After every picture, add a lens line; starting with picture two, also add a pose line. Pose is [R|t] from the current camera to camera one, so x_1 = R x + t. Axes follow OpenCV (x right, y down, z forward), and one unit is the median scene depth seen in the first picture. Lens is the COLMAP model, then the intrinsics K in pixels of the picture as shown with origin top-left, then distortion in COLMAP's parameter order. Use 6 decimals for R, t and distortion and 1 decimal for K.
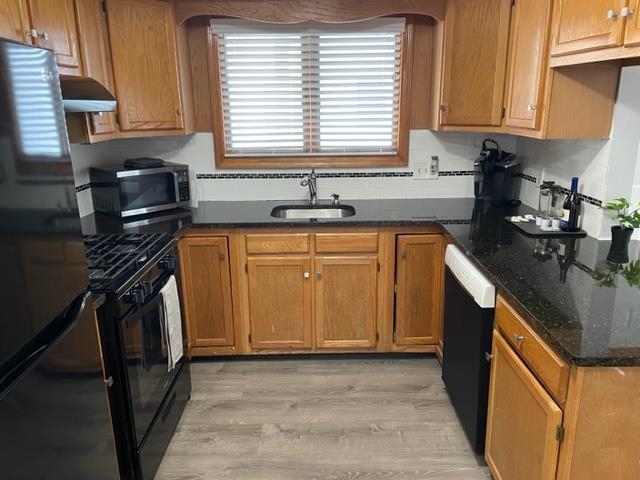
lens RADIAL K [[487.7, 0, 322.2], [0, 487.7, 236.8], [0, 0, 1]] dist [0.106285, -0.116667]
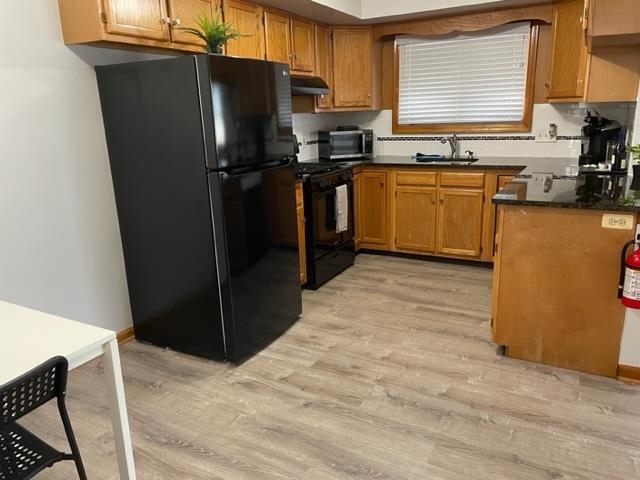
lens RADIAL K [[487.7, 0, 322.2], [0, 487.7, 236.8], [0, 0, 1]] dist [0.106285, -0.116667]
pose [[0.879590, 0.105555, -0.463875, 0.366917], [-0.106211, 0.994034, 0.024799, 0.181388], [0.463725, 0.027455, 0.885553, -0.483346]]
